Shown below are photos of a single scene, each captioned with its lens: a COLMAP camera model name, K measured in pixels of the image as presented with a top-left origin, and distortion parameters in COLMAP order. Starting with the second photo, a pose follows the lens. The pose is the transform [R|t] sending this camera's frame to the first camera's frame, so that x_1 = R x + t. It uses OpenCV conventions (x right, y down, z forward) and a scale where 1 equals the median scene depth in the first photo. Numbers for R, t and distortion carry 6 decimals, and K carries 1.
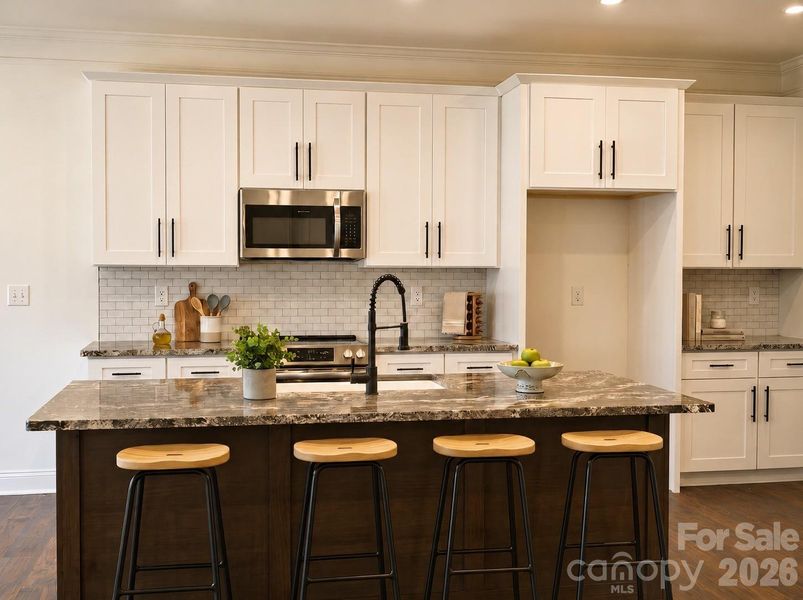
lens RADIAL K [[911.4, 0, 372.5], [0, 911.4, 299.8], [0, 0, 1]] dist [-0.006000, -0.003650]
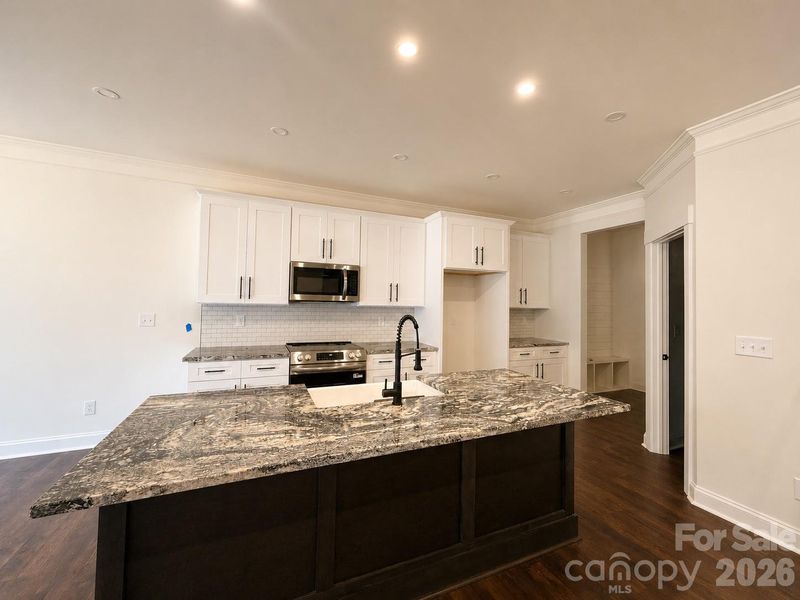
lens RADIAL K [[329.9, 0, 411.8], [0, 329.9, 291.4], [0, 0, 1]] dist [-0.016376, 0.000078]
pose [[0.973607, 0.022788, 0.227090, -0.057516], [-0.006423, 0.997344, -0.072545, -0.017268], [-0.228140, 0.069172, 0.971168, 0.307814]]
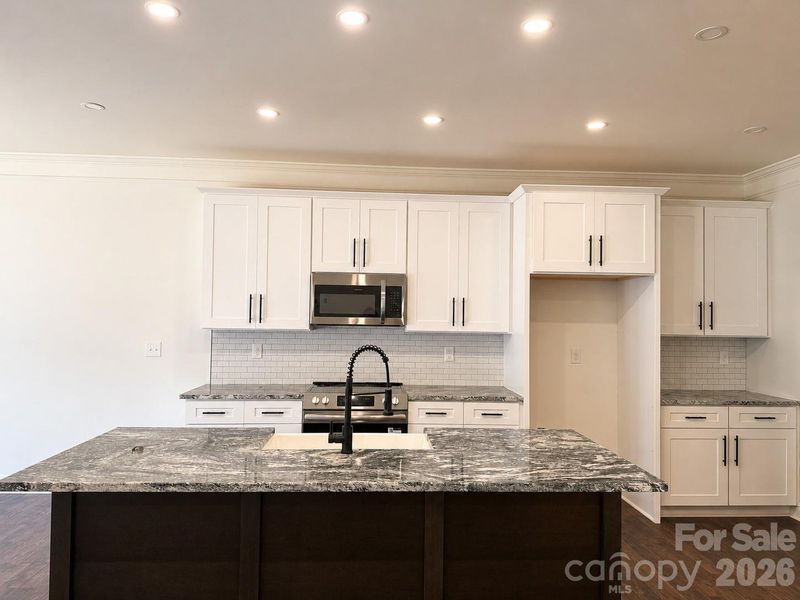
lens RADIAL K [[571.9, 0, 400.0], [0, 571.9, 300.0], [0, 0, 1]] dist [0.003890, -0.000255]
pose [[0.991195, 0.007022, -0.132221, 0.093320], [-0.017241, 0.996936, -0.076303, -0.019151], [0.131280, 0.077911, 0.988279, 0.182197]]
